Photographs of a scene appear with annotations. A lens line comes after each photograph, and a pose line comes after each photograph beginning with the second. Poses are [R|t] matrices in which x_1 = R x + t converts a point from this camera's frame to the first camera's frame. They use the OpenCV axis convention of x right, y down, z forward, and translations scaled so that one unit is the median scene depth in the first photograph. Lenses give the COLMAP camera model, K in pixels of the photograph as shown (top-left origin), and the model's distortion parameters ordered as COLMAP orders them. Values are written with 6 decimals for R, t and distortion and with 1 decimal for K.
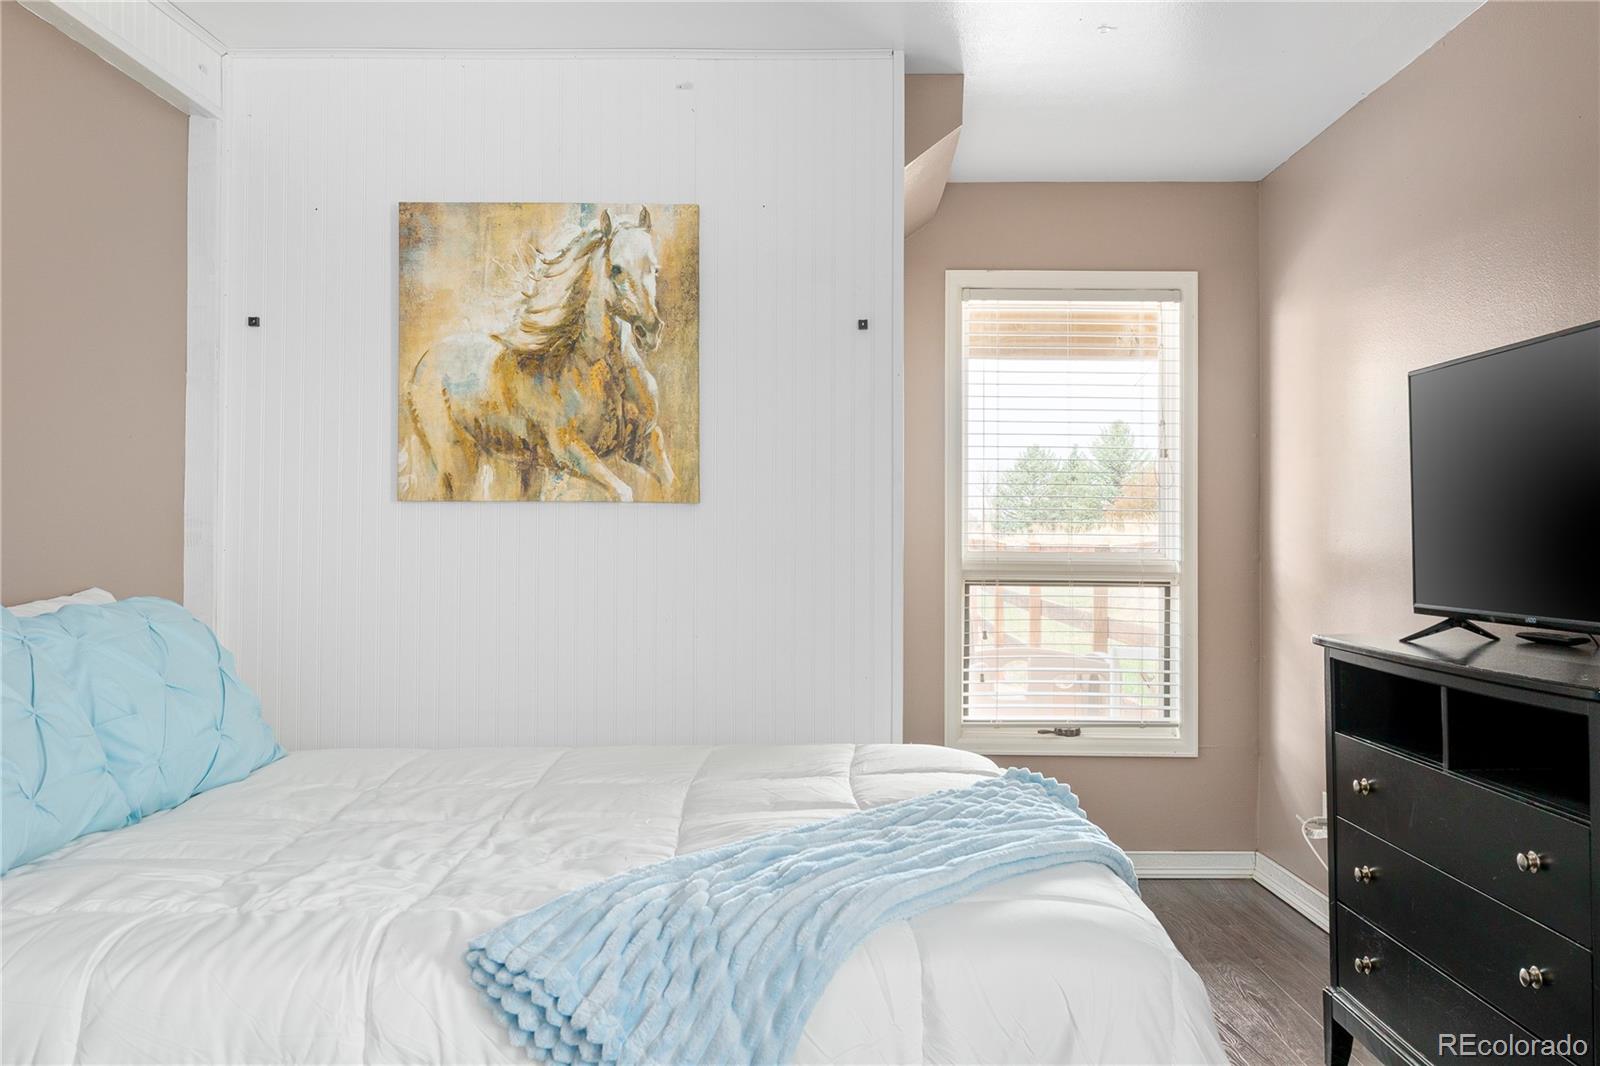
lens RADIAL K [[1324.0, 0, 799.6], [0, 1324.0, 507.7], [0, 0, 1]] dist [-0.006239, -0.007977]
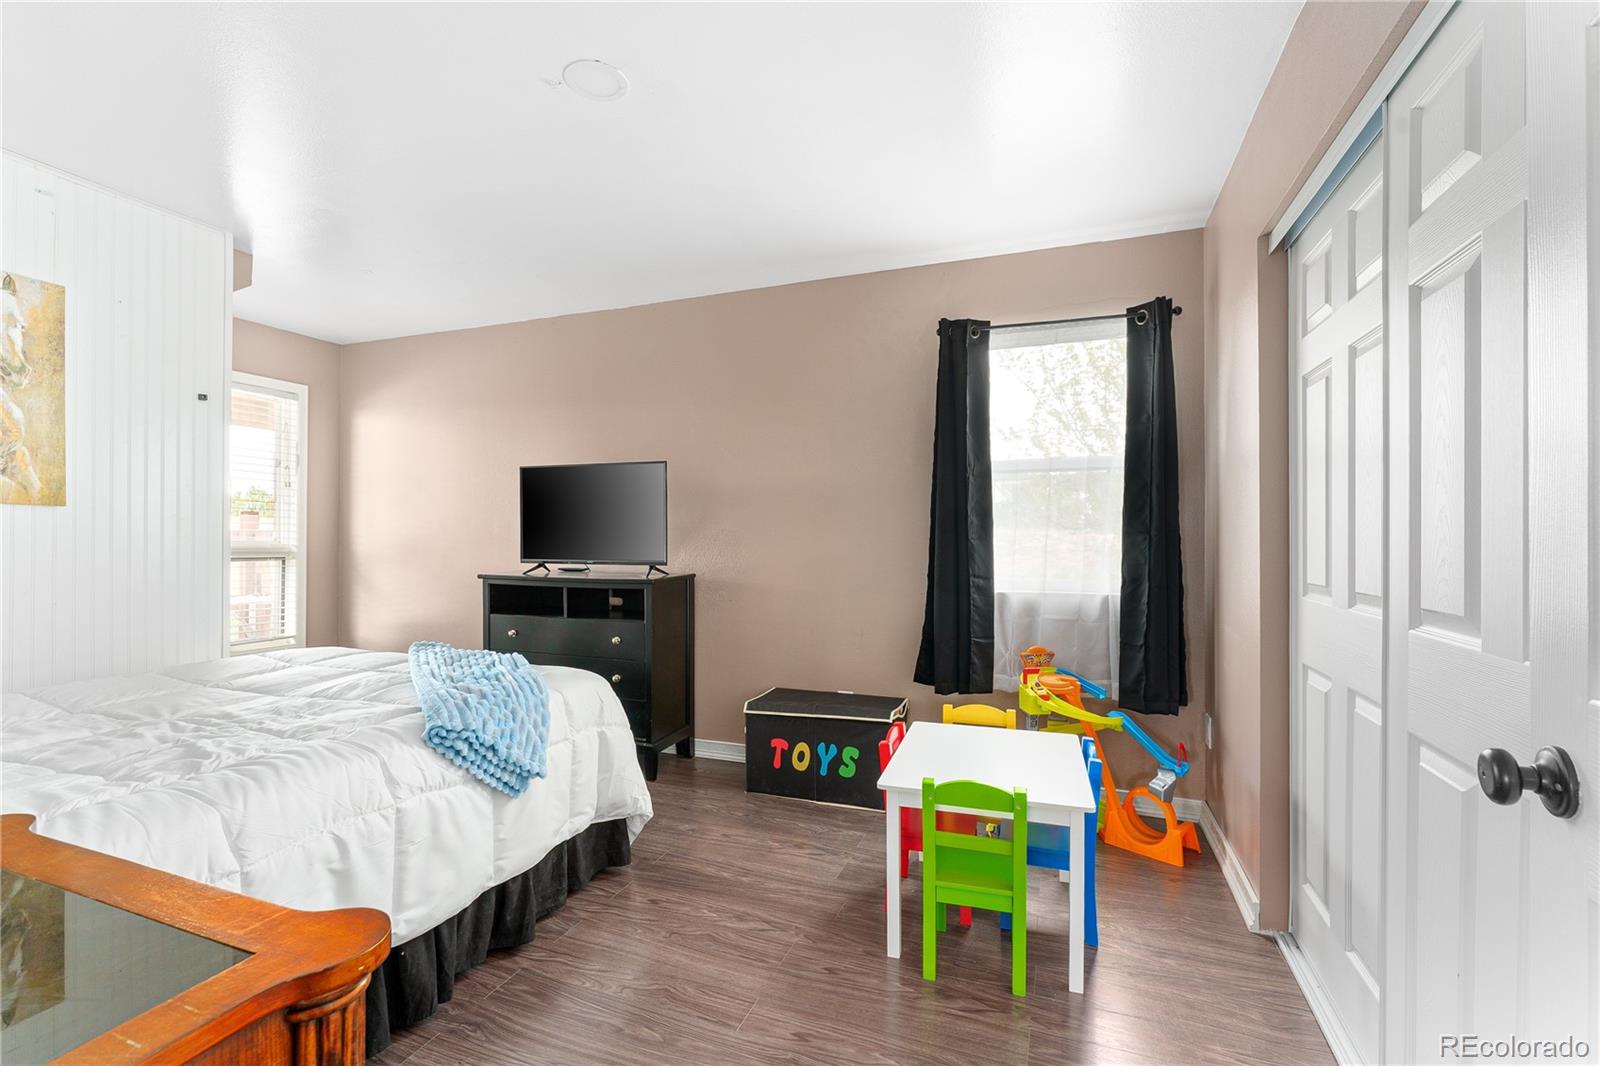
lens RADIAL K [[696.5, 0, 800.0], [0, 696.5, 533.0], [0, 0, 1]] dist [0.000615, 0.000000]
pose [[0.351026, 0.001585, 0.936365, -0.483486], [-0.022918, 0.999714, 0.006900, 0.001898], [-0.936085, -0.023882, 0.350961, 0.034863]]
